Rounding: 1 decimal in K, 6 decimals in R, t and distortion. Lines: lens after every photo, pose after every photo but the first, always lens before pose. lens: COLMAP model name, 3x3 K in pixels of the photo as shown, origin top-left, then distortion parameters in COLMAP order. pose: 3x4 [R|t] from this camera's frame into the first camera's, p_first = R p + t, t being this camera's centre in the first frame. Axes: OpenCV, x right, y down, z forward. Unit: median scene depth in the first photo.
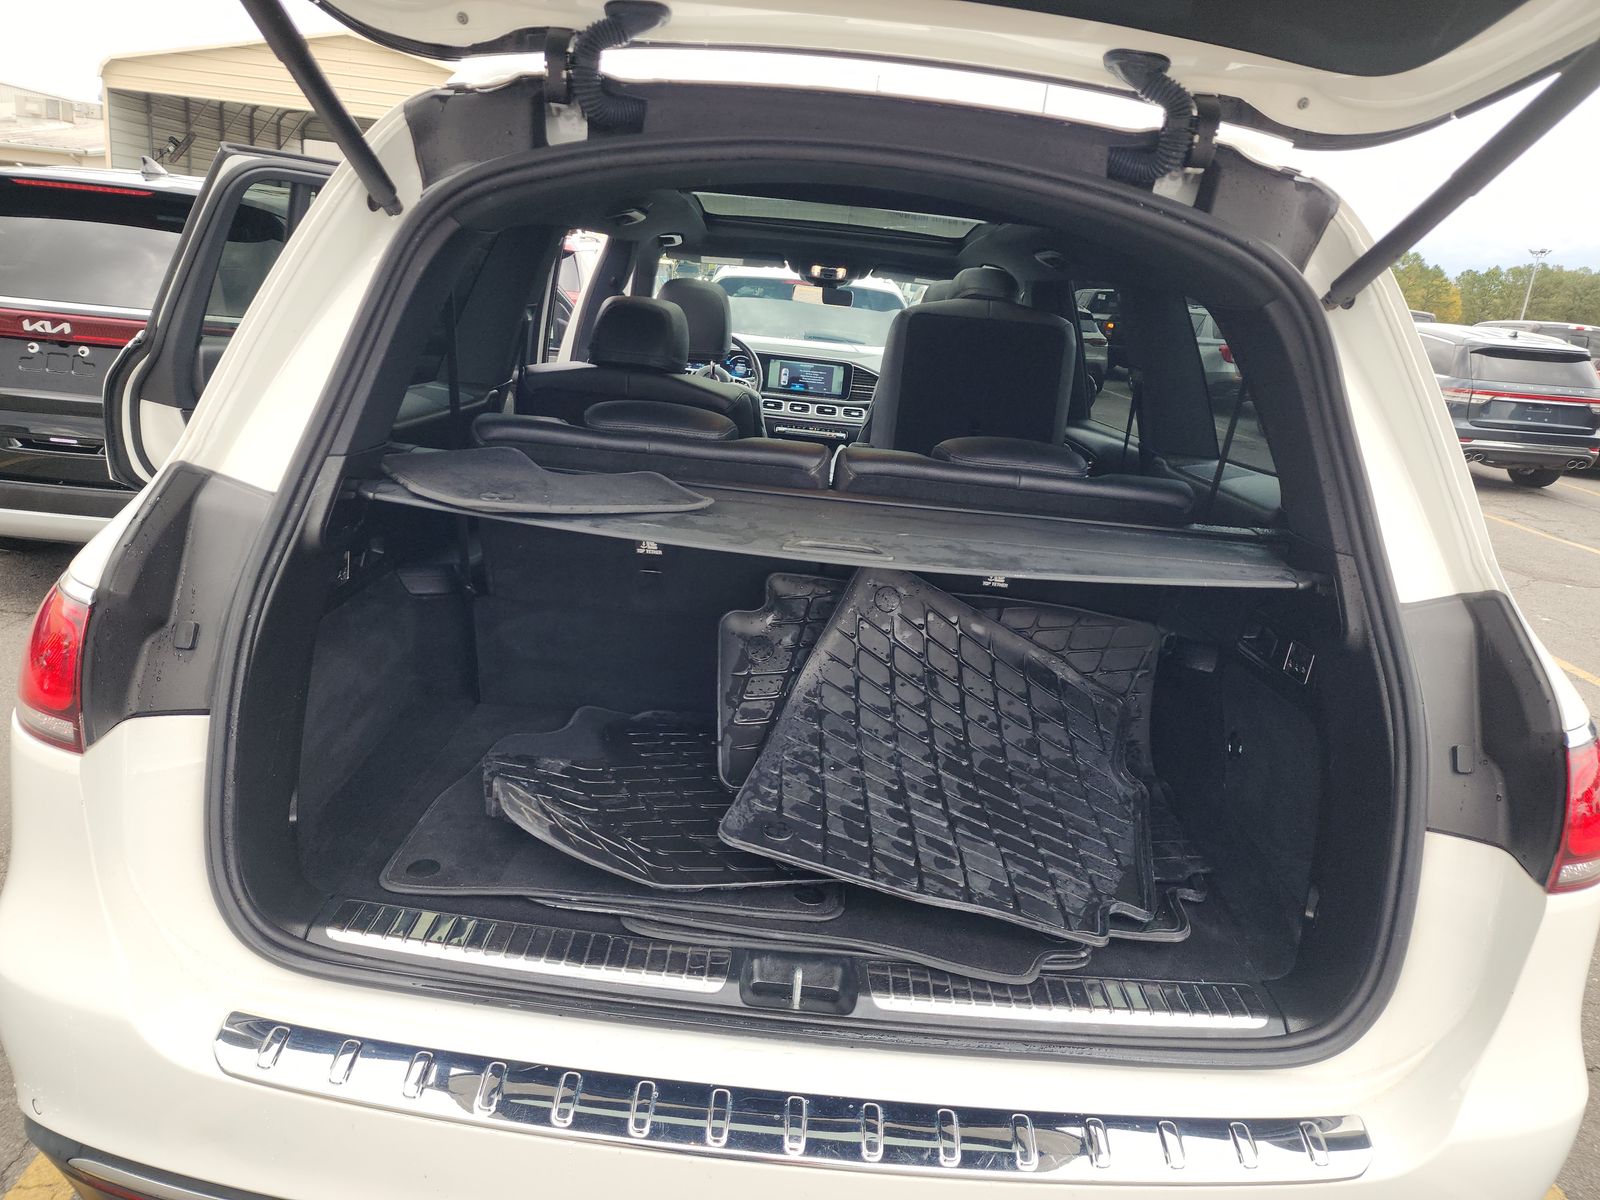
lens RADIAL K [[1094.3, 0, 800.0], [0, 1094.3, 600.0], [0, 0, 1]] dist [0.001419, -0.000909]
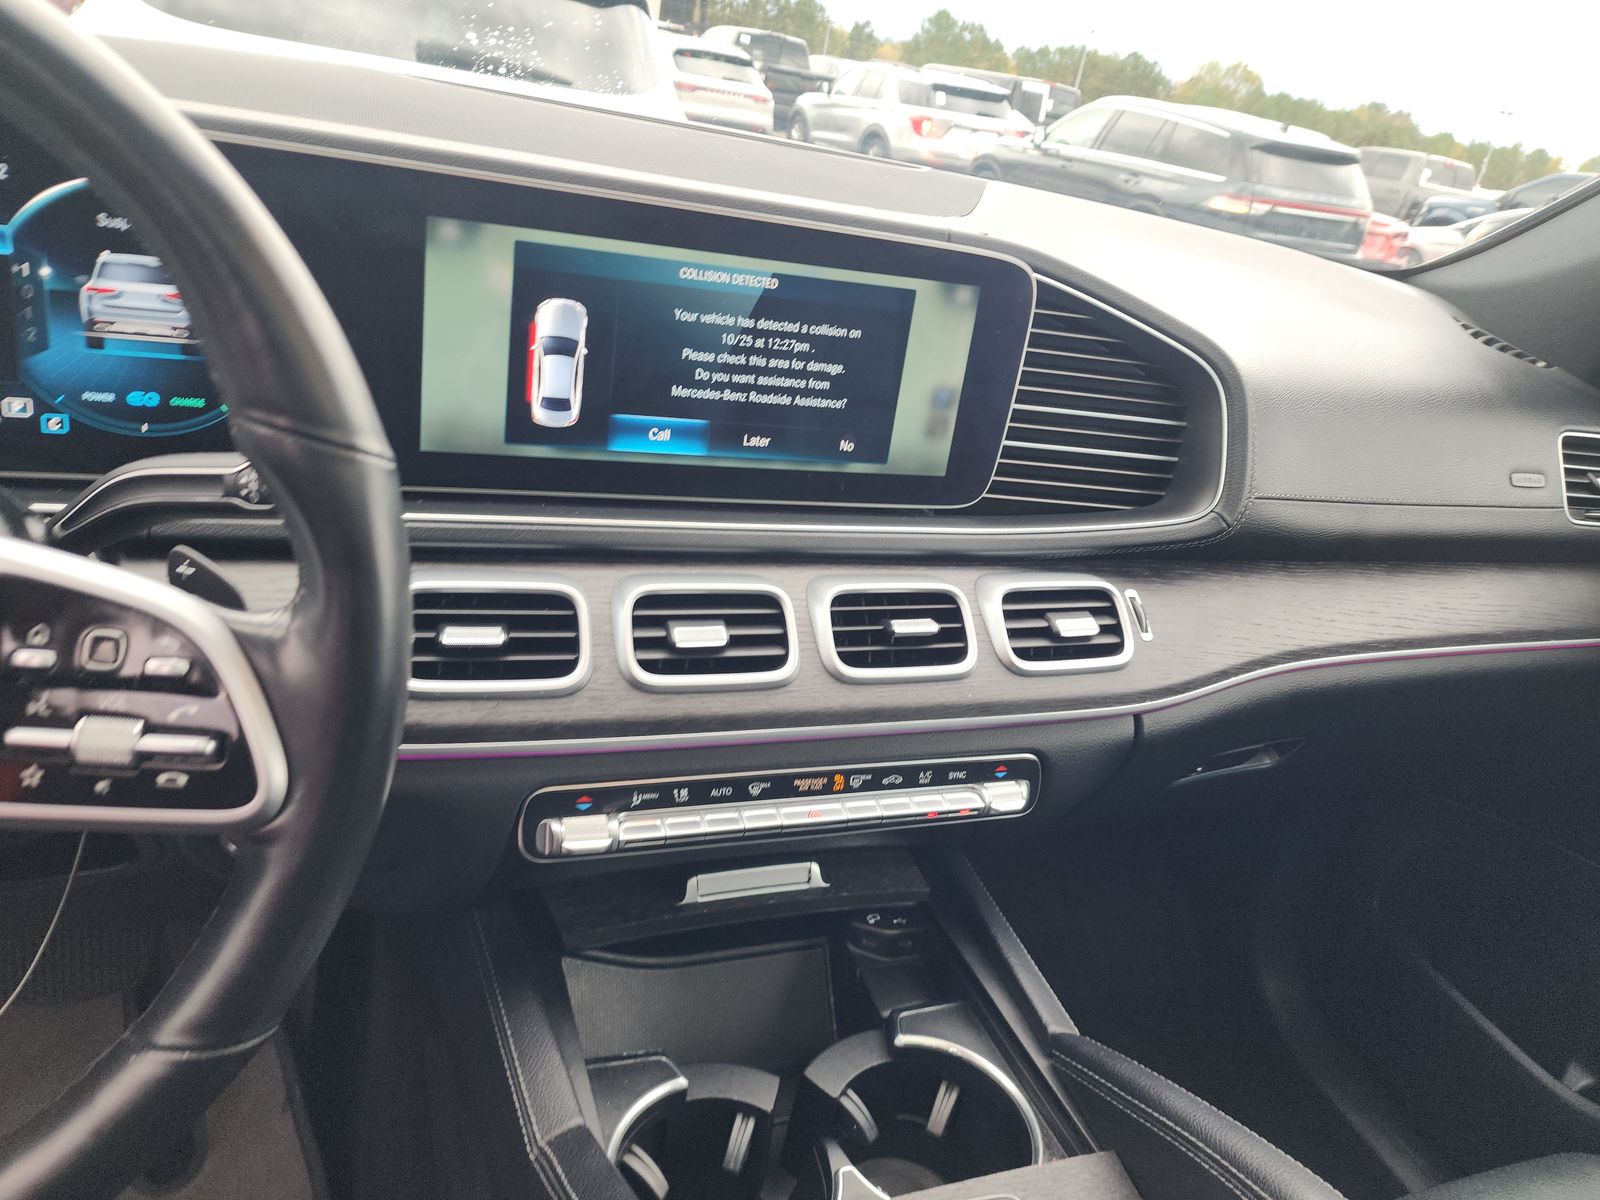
lens RADIAL K [[1067.4, 0, 778.6], [0, 1067.4, 578.4], [0, 0, 1]] dist [0.066236, -0.076419]
pose [[0.937643, -0.086192, 0.336743, -0.034073], [0.020084, 0.980585, 0.195065, -0.203390], [-0.347018, -0.176138, 0.921170, 0.872727]]
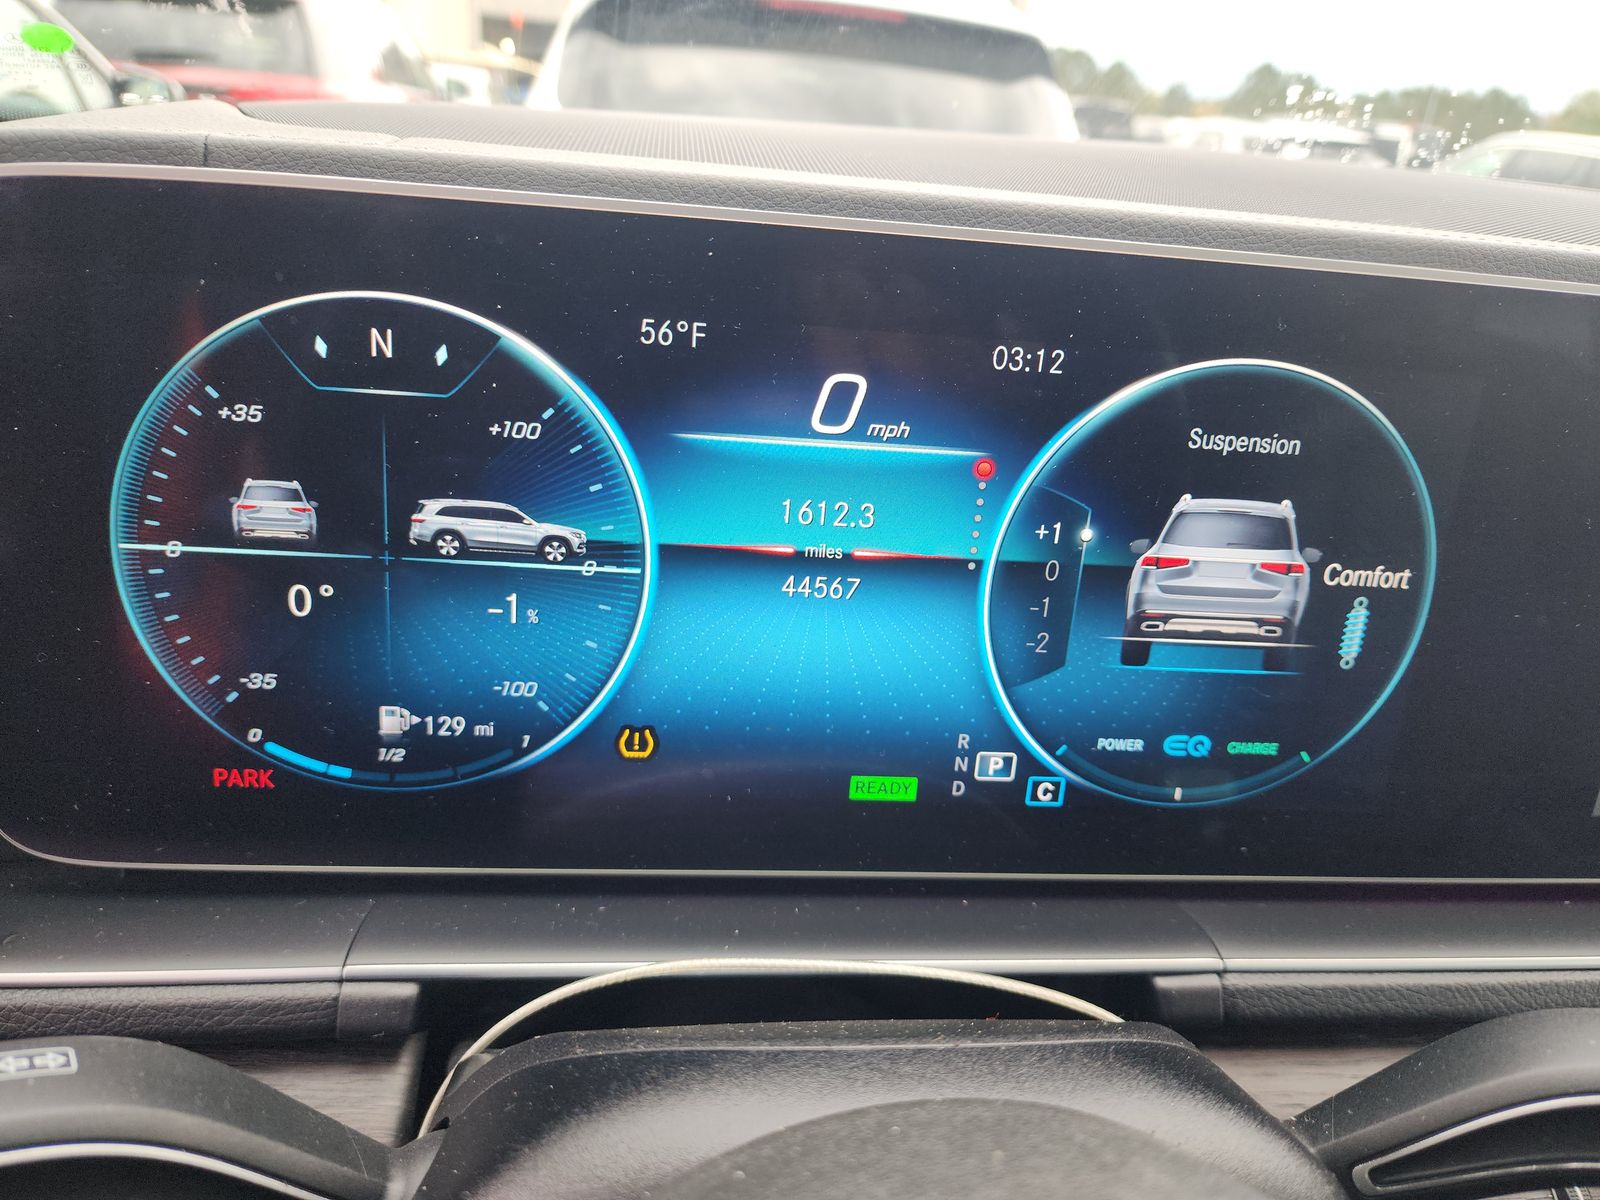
lens RADIAL K [[1094.3, 0, 800.0], [0, 1094.3, 600.0], [0, 0, 1]] dist [0.001419, -0.000909]
pose [[0.994741, -0.048896, 0.089997, -0.081944], [0.036226, 0.989855, 0.137388, -0.218180], [-0.095802, -0.133405, 0.986420, 0.941156]]
